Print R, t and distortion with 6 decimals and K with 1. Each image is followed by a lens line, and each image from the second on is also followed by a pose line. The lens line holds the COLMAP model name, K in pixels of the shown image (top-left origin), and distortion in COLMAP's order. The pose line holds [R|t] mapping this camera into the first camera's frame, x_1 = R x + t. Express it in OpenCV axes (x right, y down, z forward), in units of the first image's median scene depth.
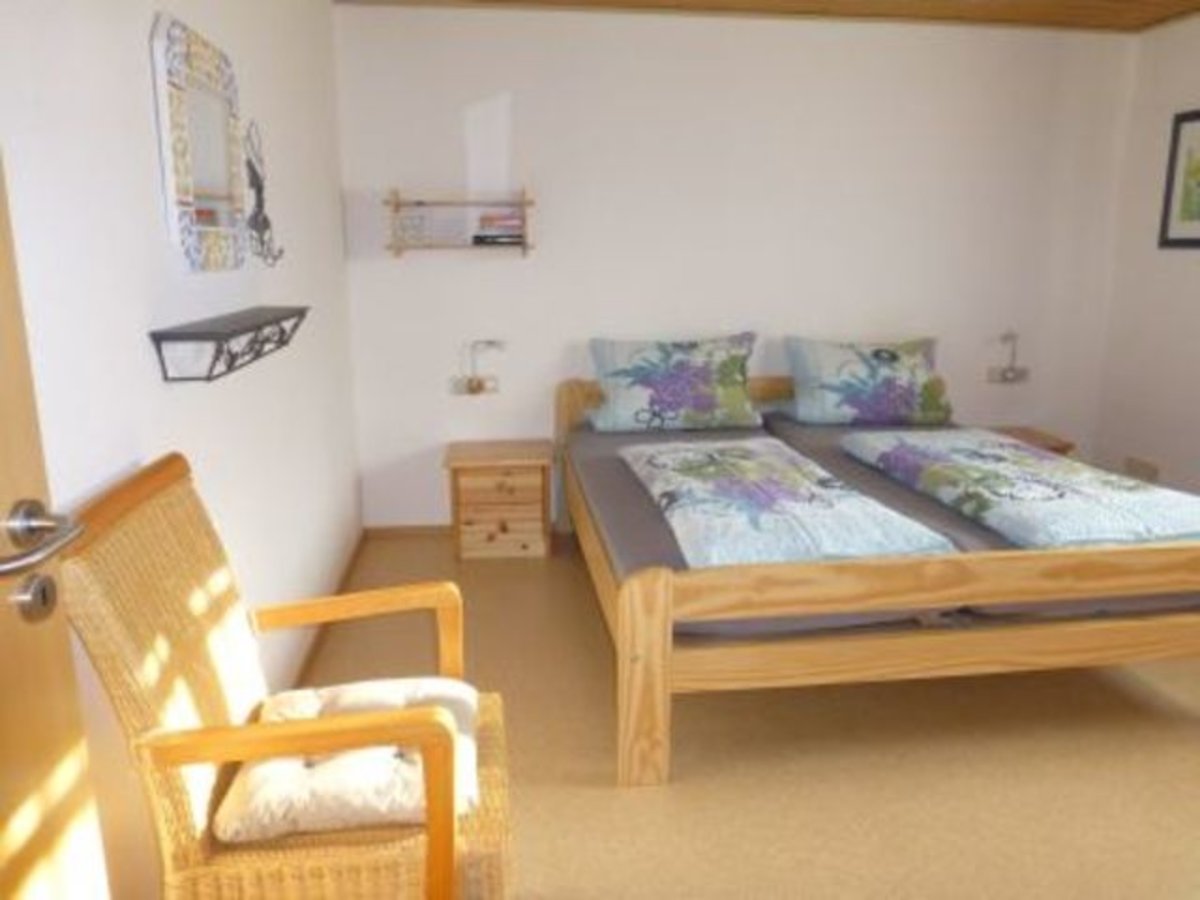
lens RADIAL K [[836.2, 0, 600.0], [0, 836.2, 450.0], [0, 0, 1]] dist [-0.006068, -0.001302]
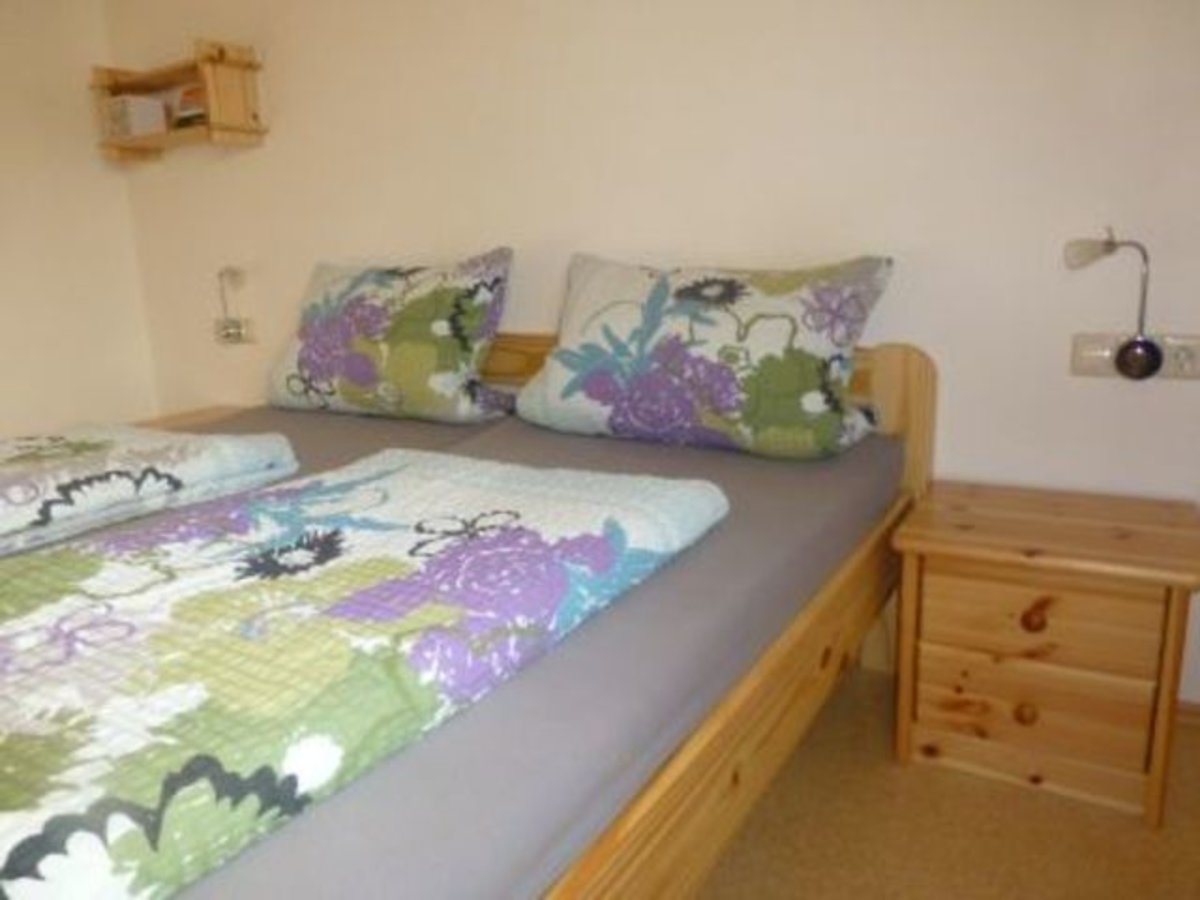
lens RADIAL K [[836.2, 0, 600.0], [0, 836.2, 450.0], [0, 0, 1]] dist [-0.006068, -0.001302]
pose [[0.798211, 0.114528, -0.591391, 0.580045], [-0.109385, 0.992996, 0.044663, -0.044345], [0.592364, 0.029039, 0.805147, 0.625504]]
